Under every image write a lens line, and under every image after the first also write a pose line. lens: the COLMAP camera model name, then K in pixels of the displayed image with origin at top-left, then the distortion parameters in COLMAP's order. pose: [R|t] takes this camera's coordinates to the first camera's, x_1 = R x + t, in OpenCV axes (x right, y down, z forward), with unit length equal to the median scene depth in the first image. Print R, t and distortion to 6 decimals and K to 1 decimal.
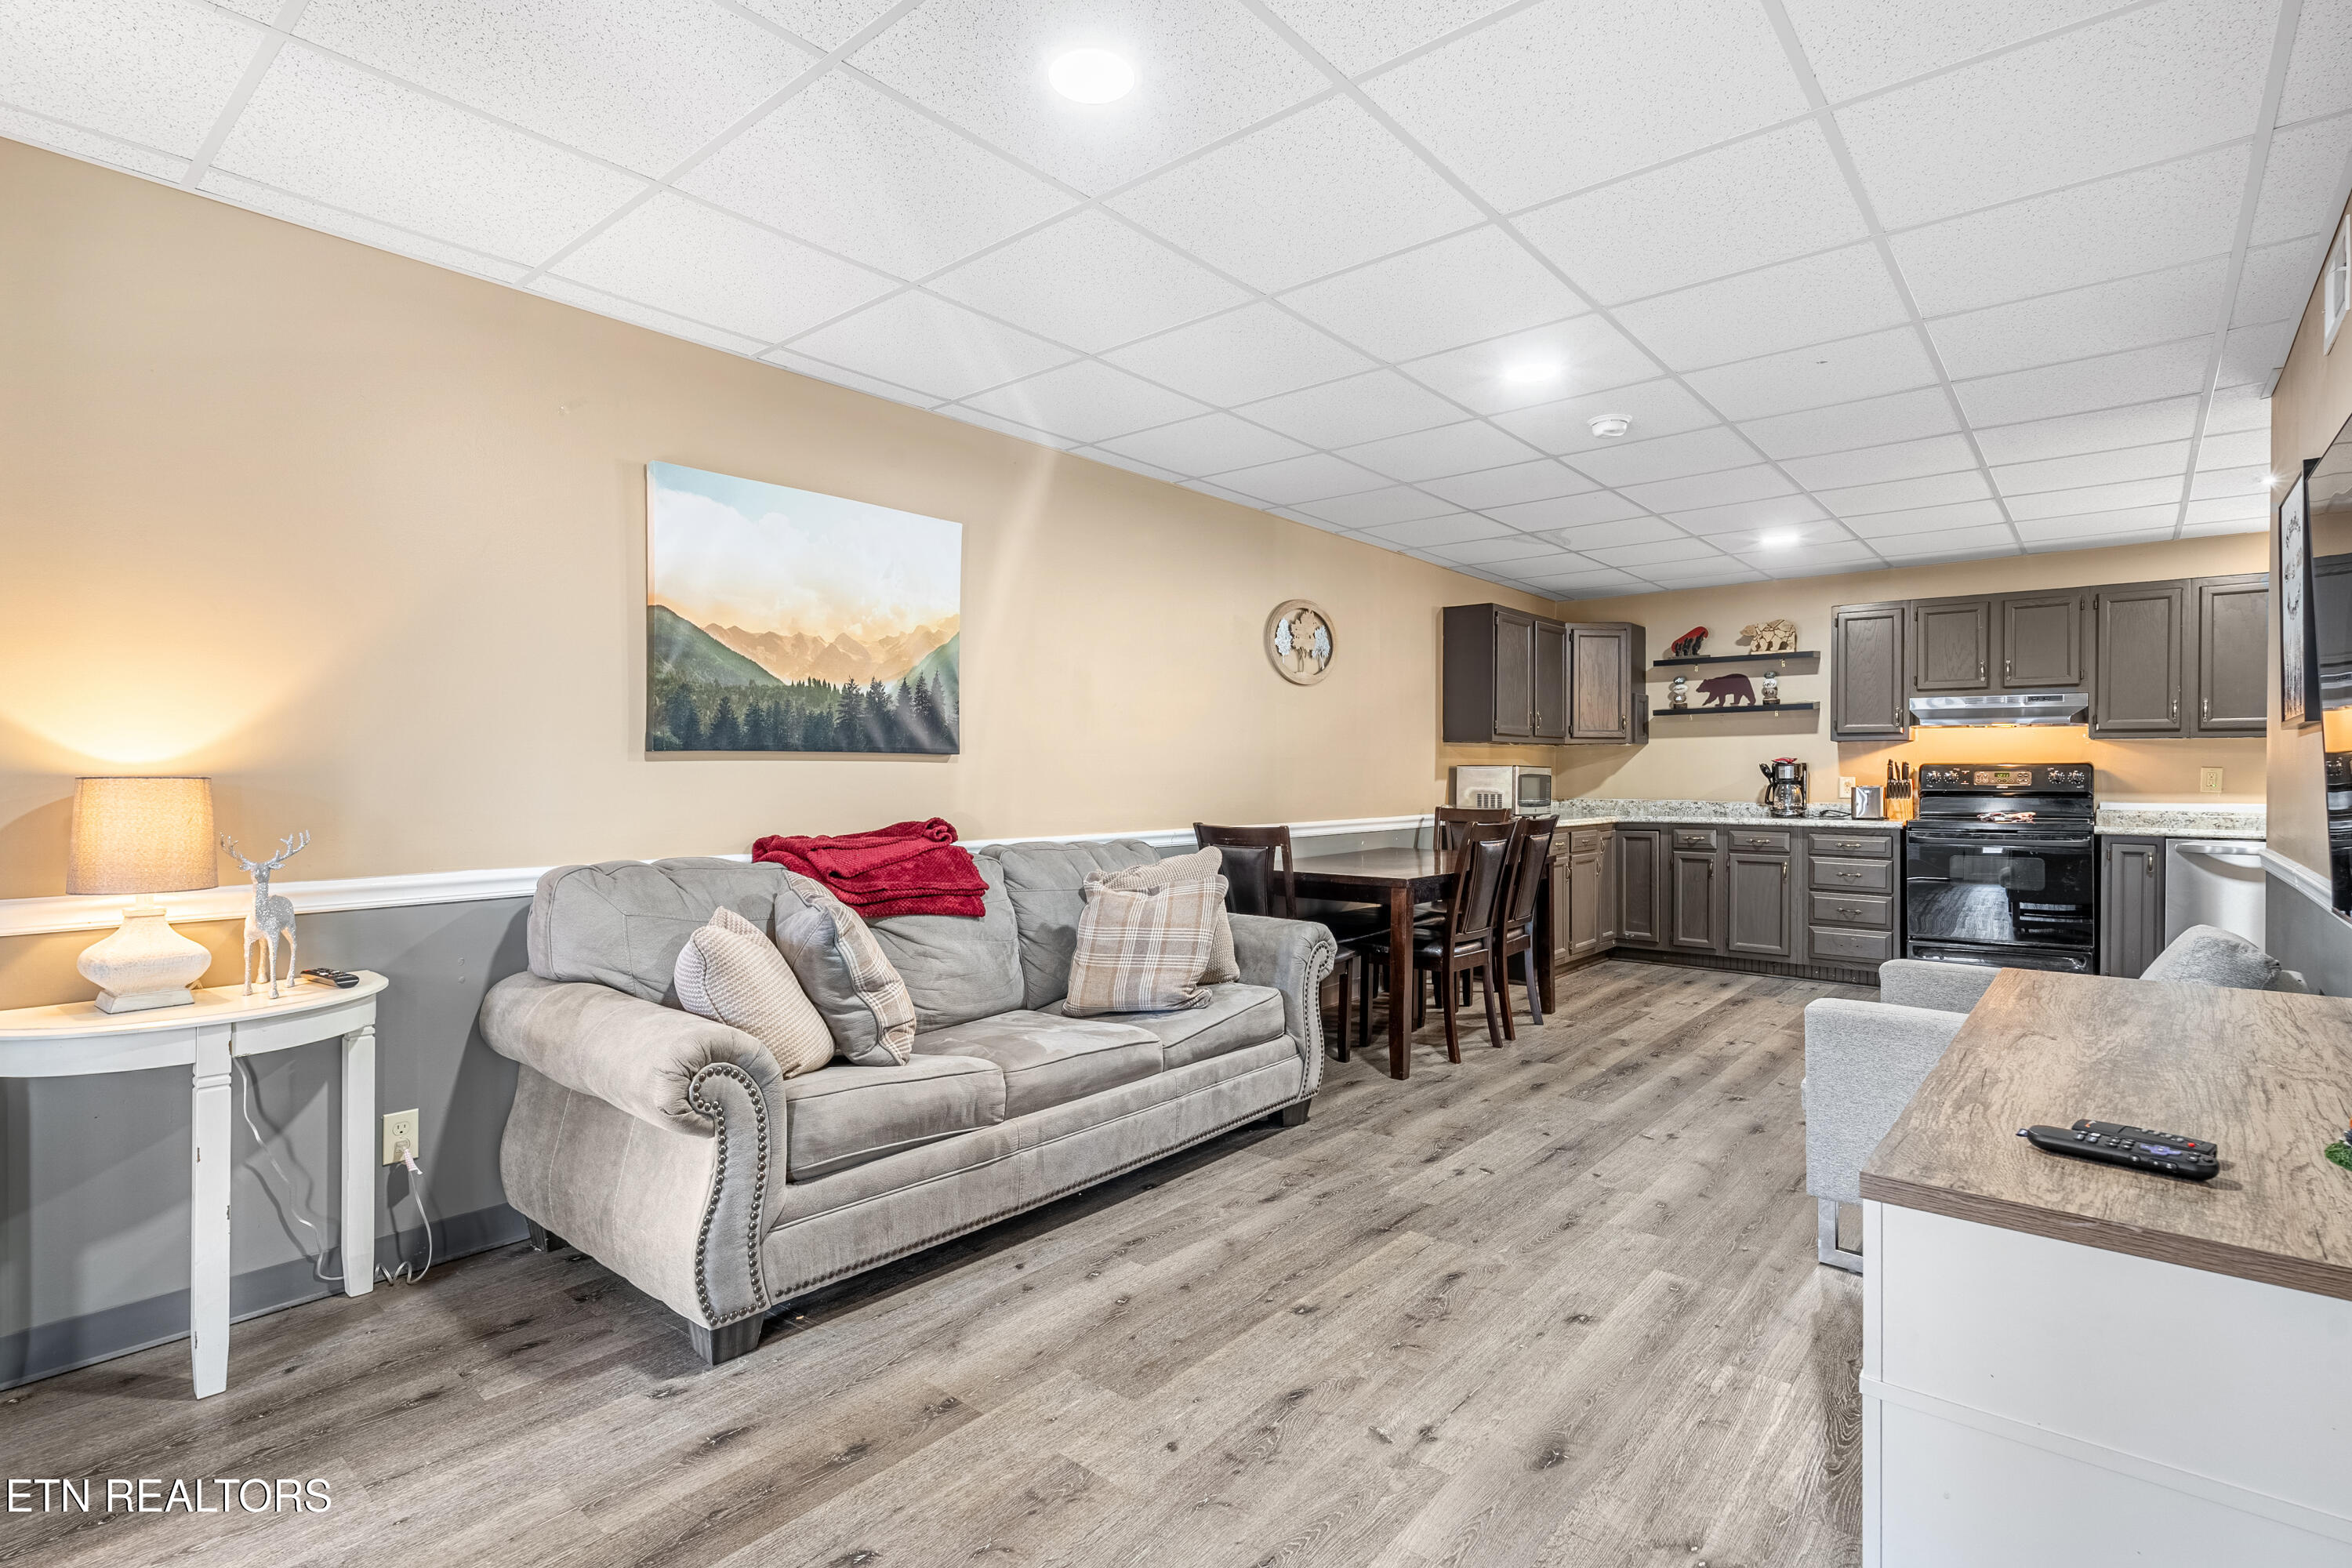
lens RADIAL K [[1124.0, 0, 1167.8], [0, 1124.0, 776.0], [0, 0, 1]] dist [-0.005266, 0.000291]
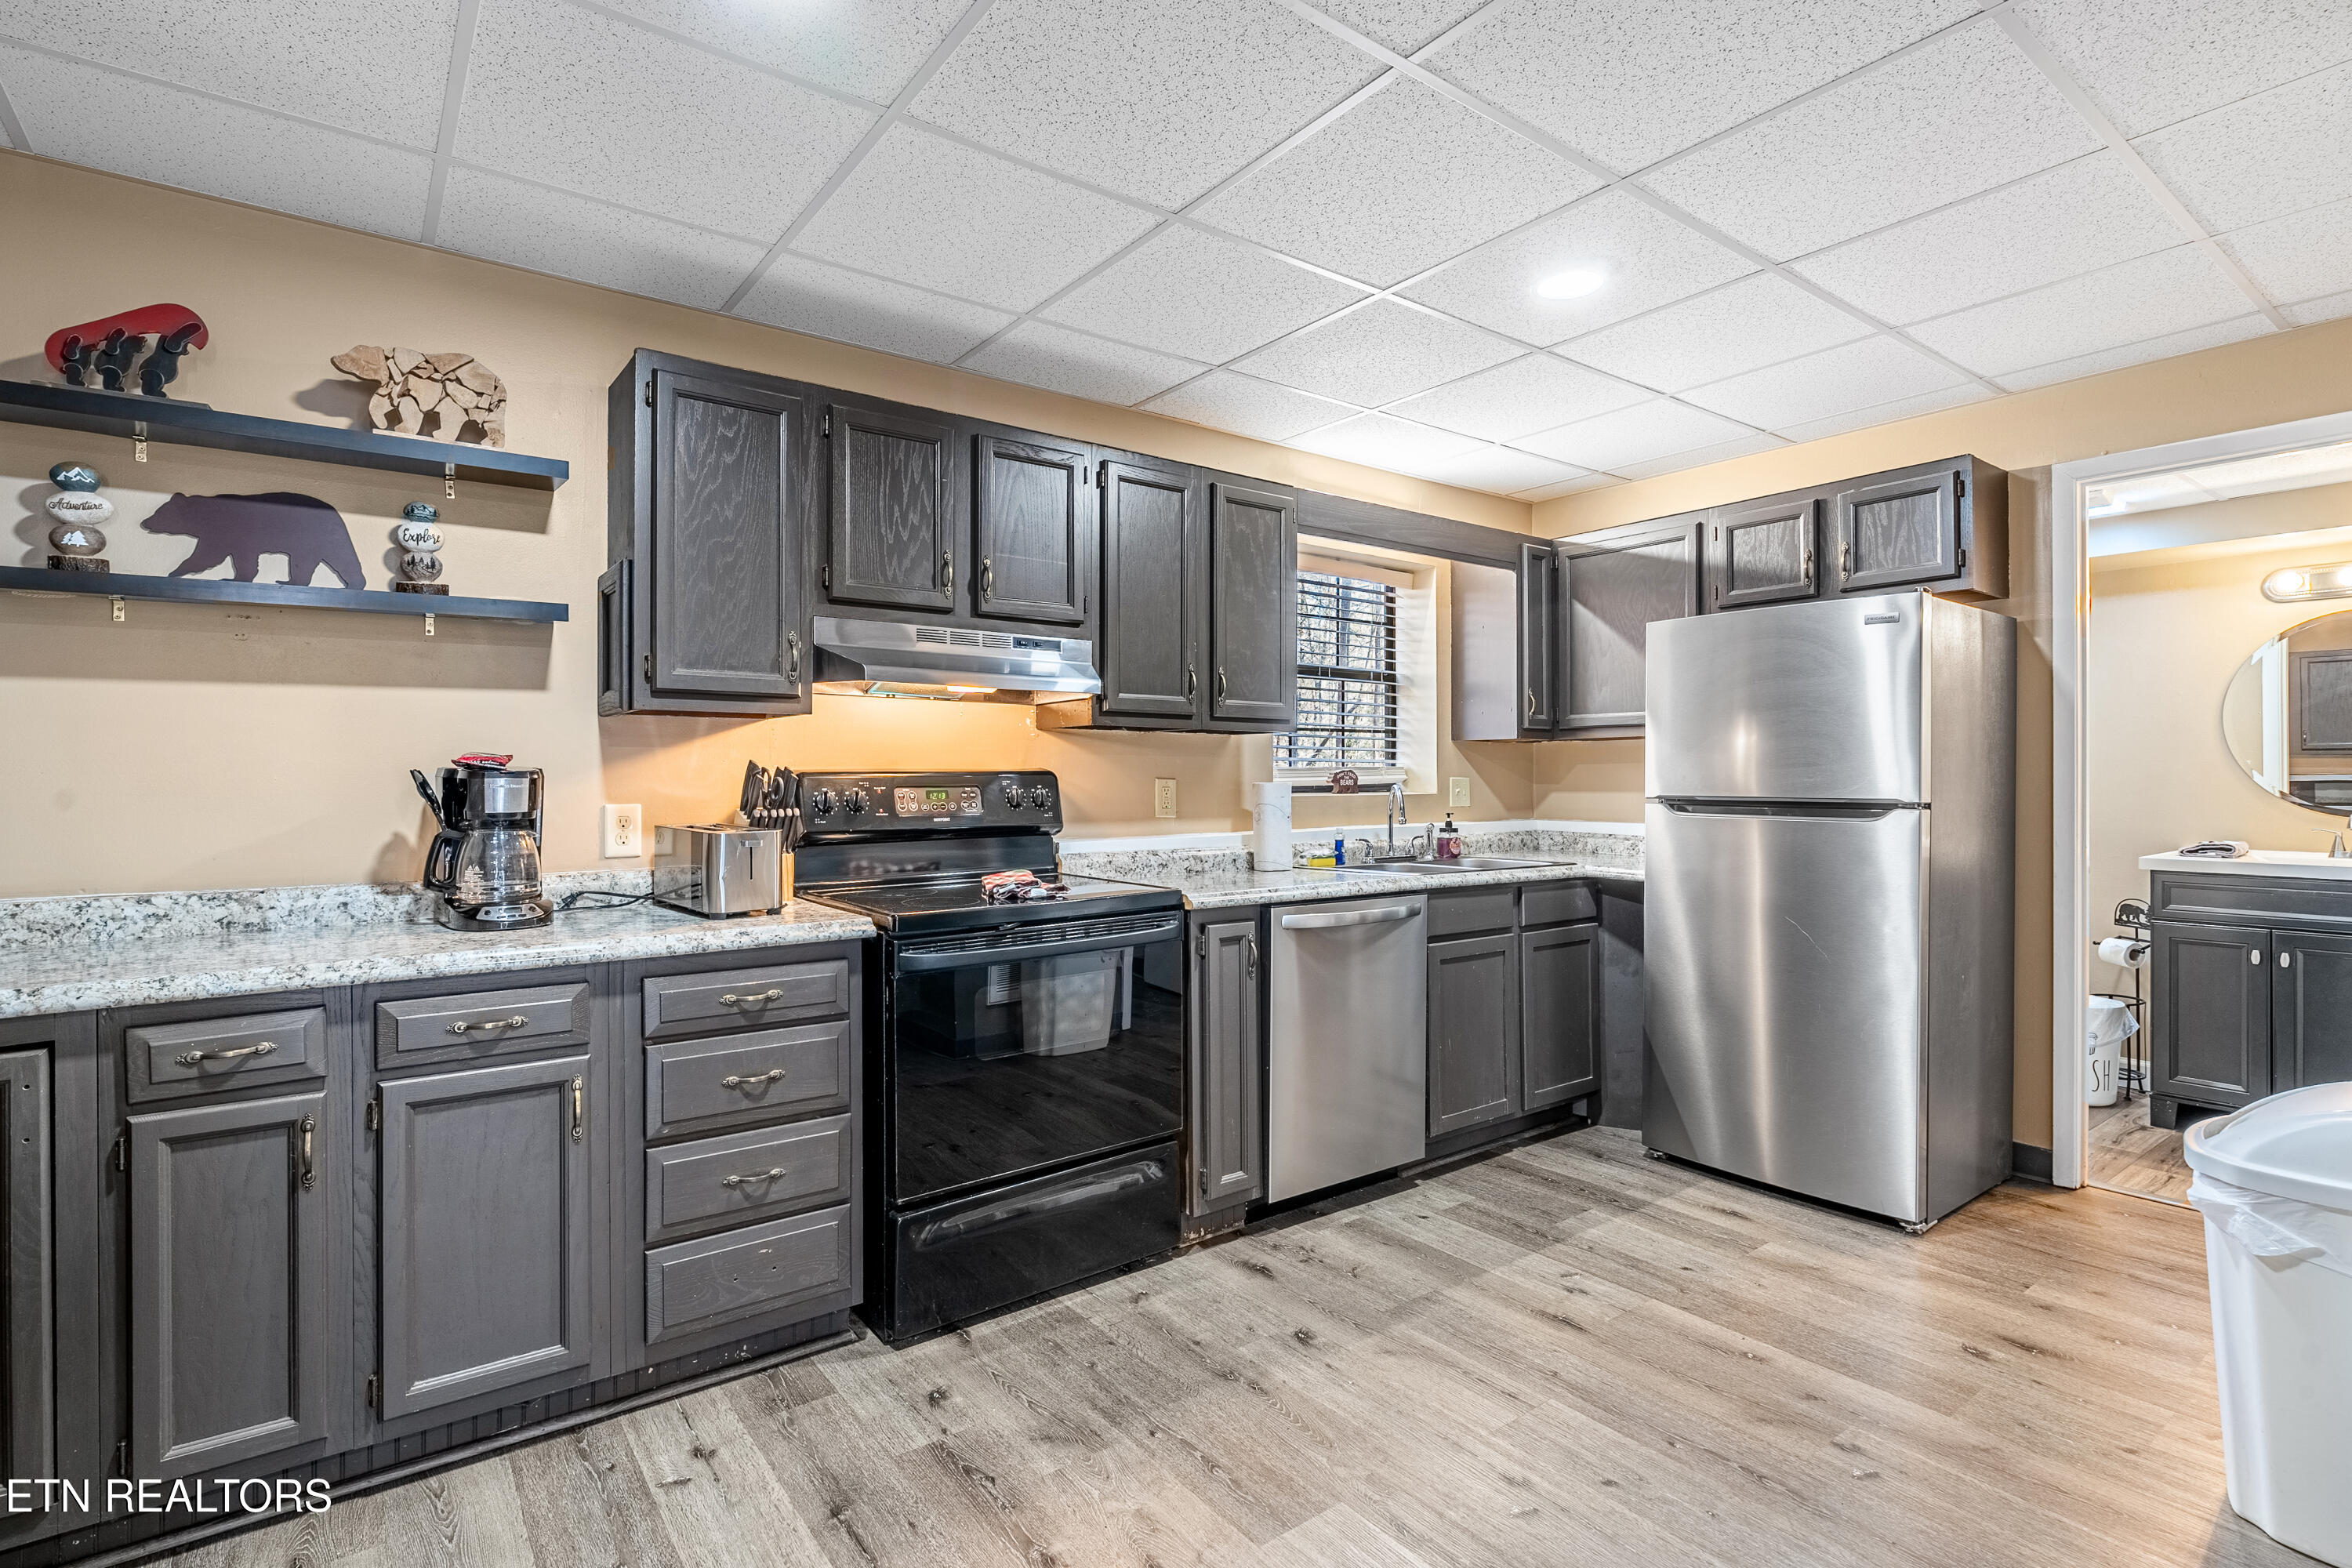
lens RADIAL K [[1124.0, 0, 1167.8], [0, 1124.0, 776.0], [0, 0, 1]] dist [-0.005266, 0.000291]
pose [[0.224111, -0.003121, 0.974559, 0.326007], [0.005464, 0.999983, 0.001946, -0.010925], [-0.974548, 0.004888, 0.224124, 0.902559]]
